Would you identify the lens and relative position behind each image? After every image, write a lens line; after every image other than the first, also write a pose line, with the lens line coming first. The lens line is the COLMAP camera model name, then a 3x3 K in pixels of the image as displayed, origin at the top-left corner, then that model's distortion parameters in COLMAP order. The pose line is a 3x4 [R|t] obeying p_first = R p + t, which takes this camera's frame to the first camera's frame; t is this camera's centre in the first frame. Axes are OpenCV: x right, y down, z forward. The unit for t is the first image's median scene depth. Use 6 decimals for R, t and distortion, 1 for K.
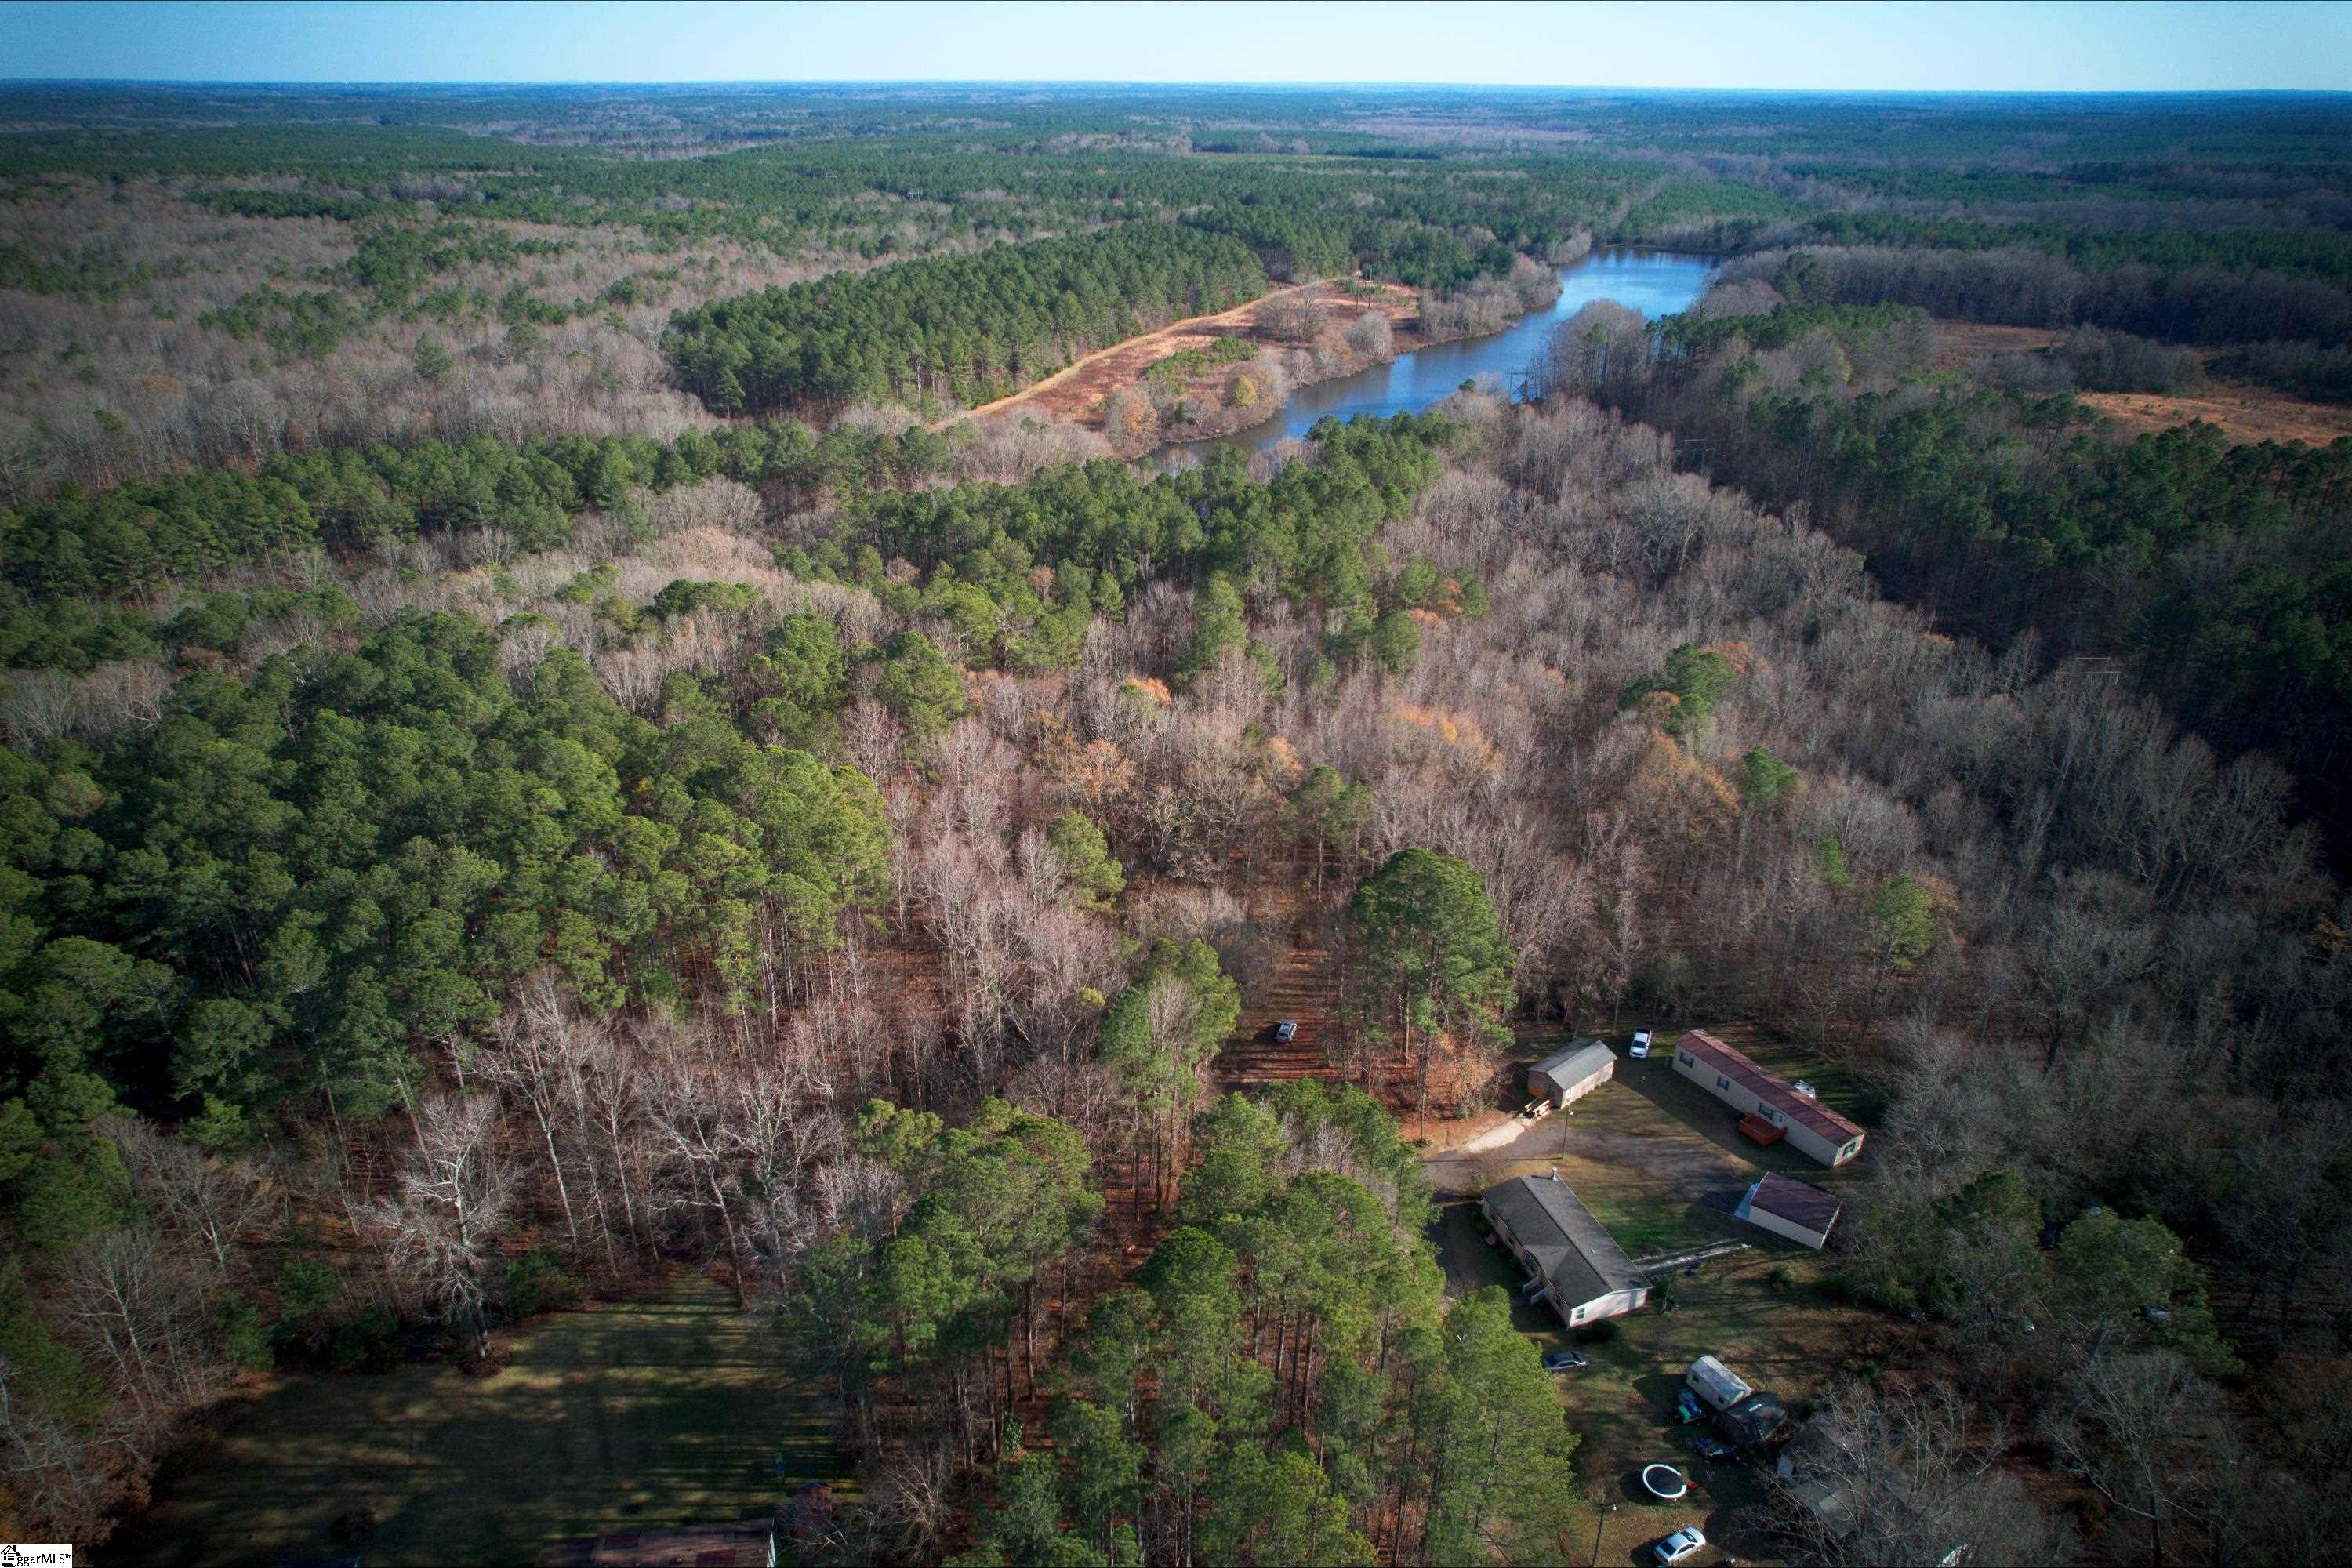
lens RADIAL K [[1513.6, 0, 1170.4], [0, 1513.6, 786.1], [0, 0, 1]] dist [-0.085124, 0.073252]
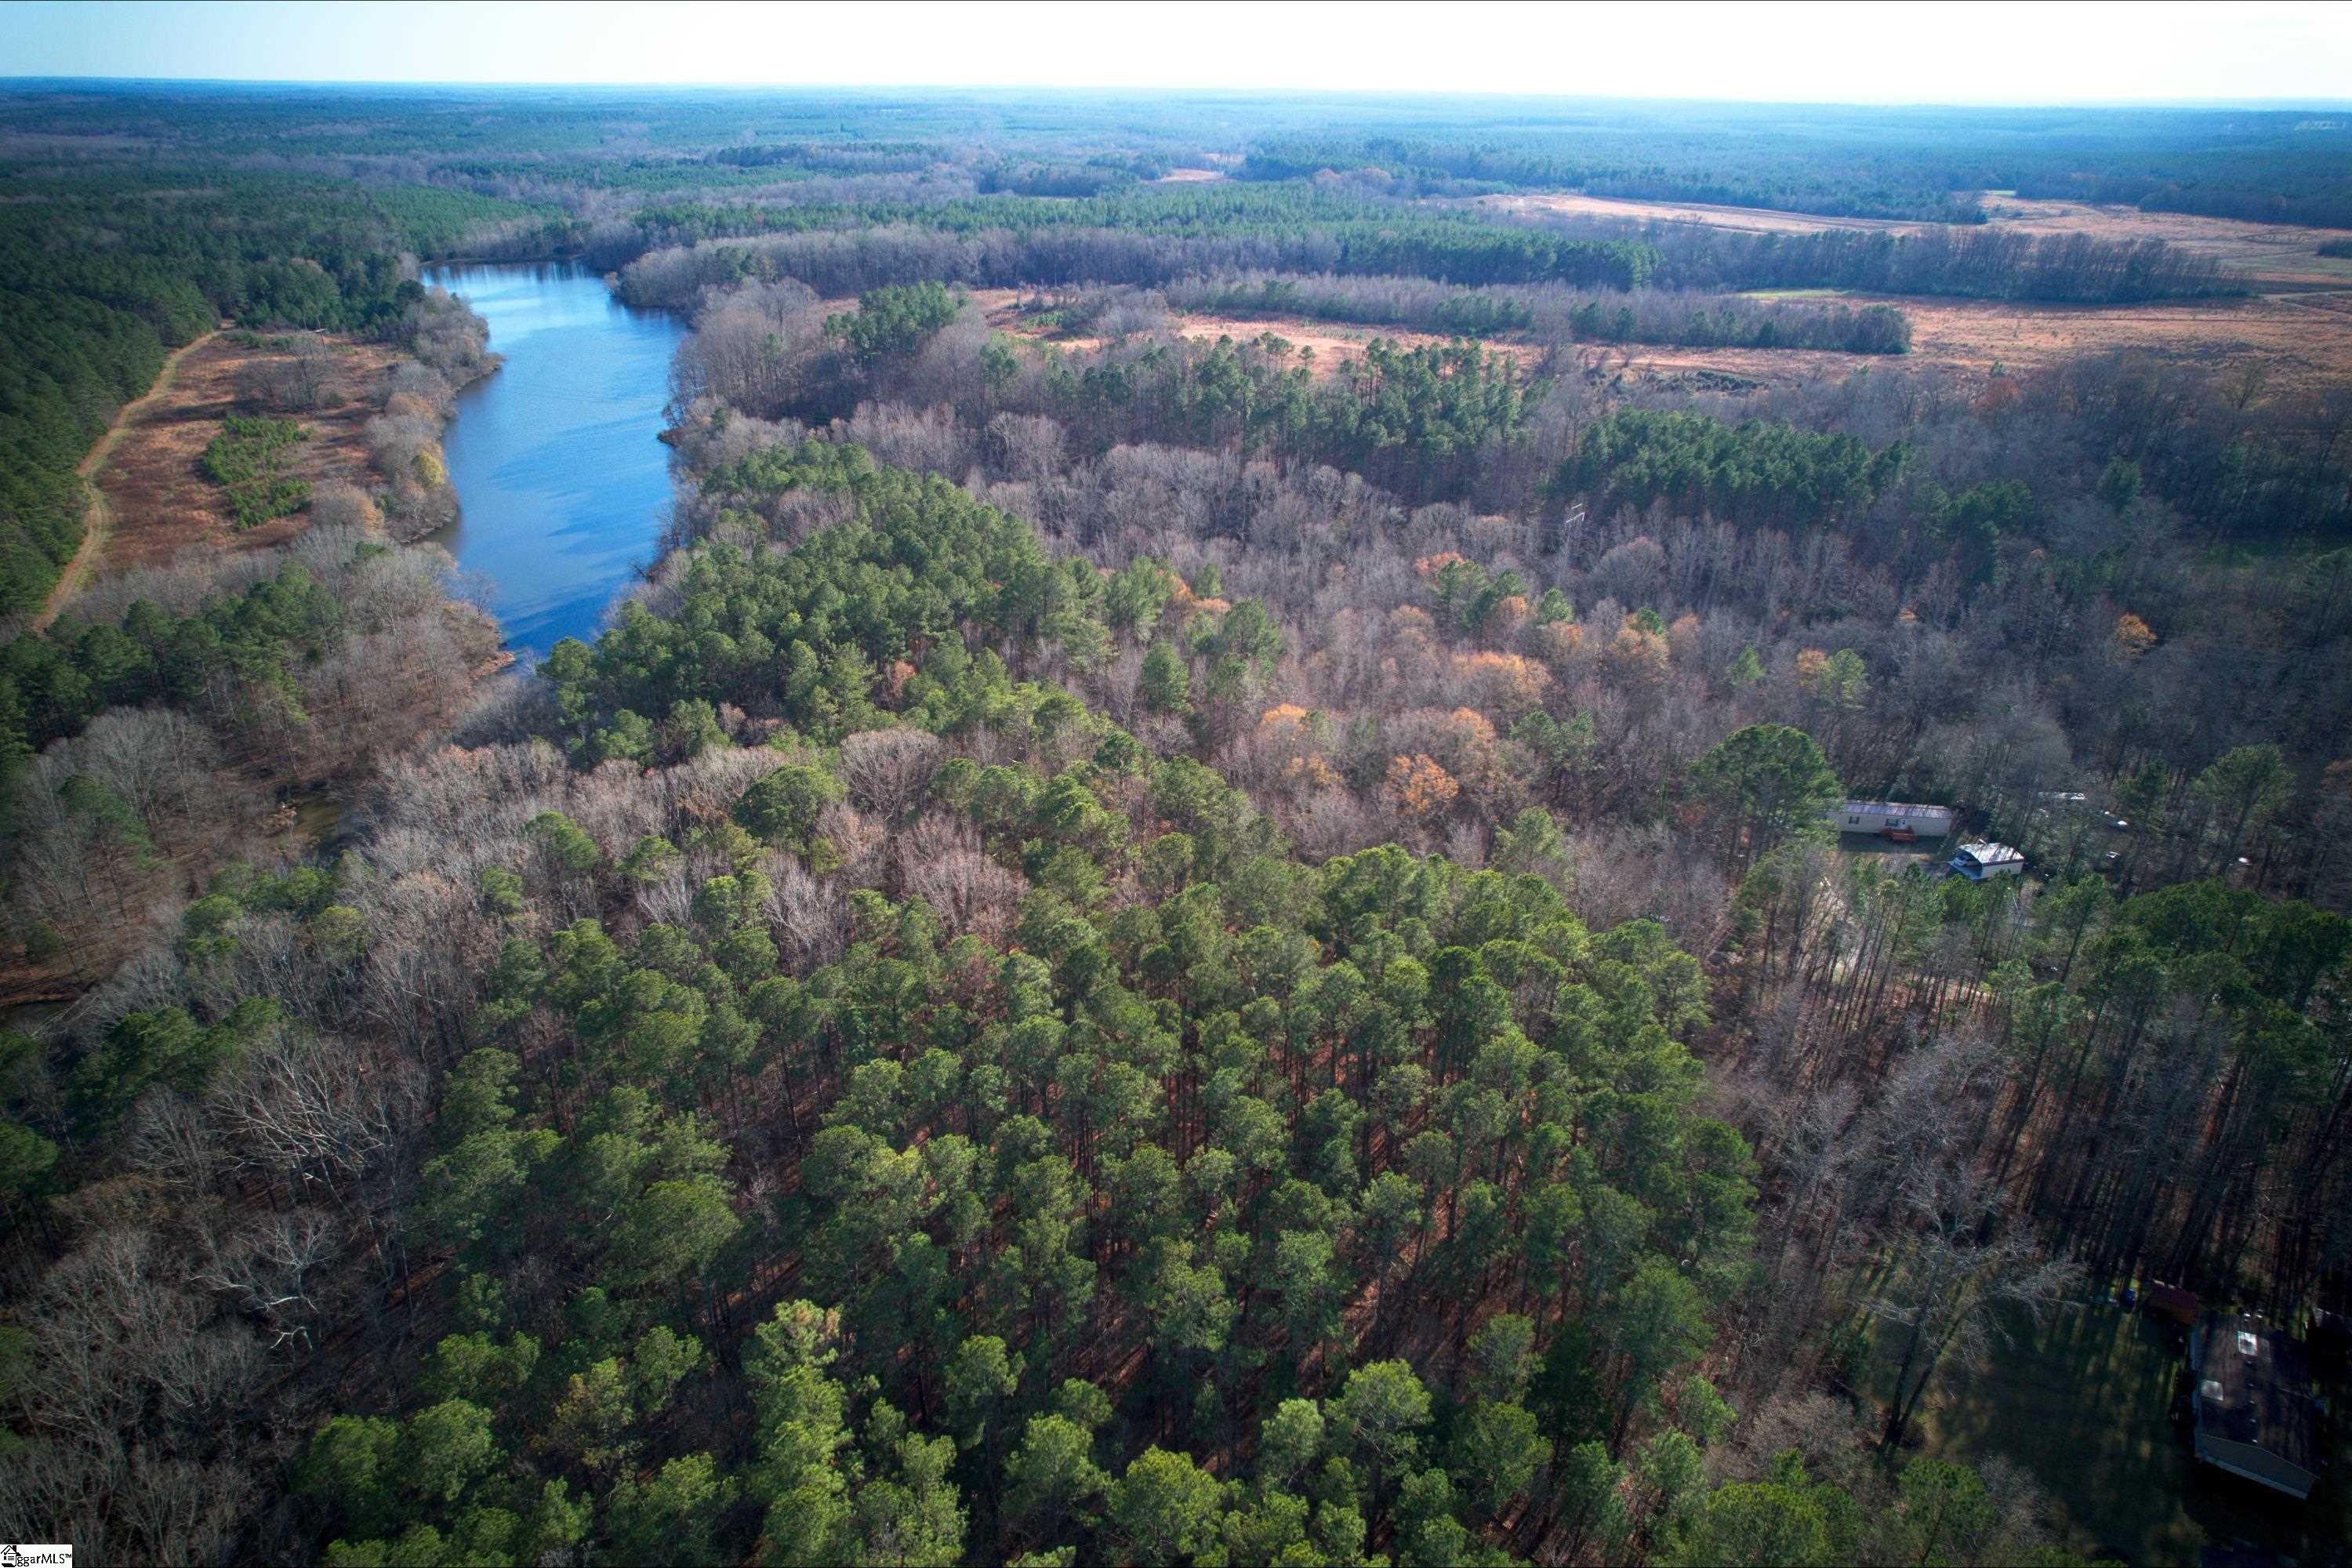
lens RADIAL K [[1521.0, 0, 1173.3], [0, 1521.0, 779.9], [0, 0, 1]] dist [-0.100316, 0.097502]
pose [[0.634287, -0.327709, 0.700205, -0.437542], [0.327004, 0.934428, 0.141111, -0.106464], [-0.700534, 0.139465, 0.699858, 0.190811]]
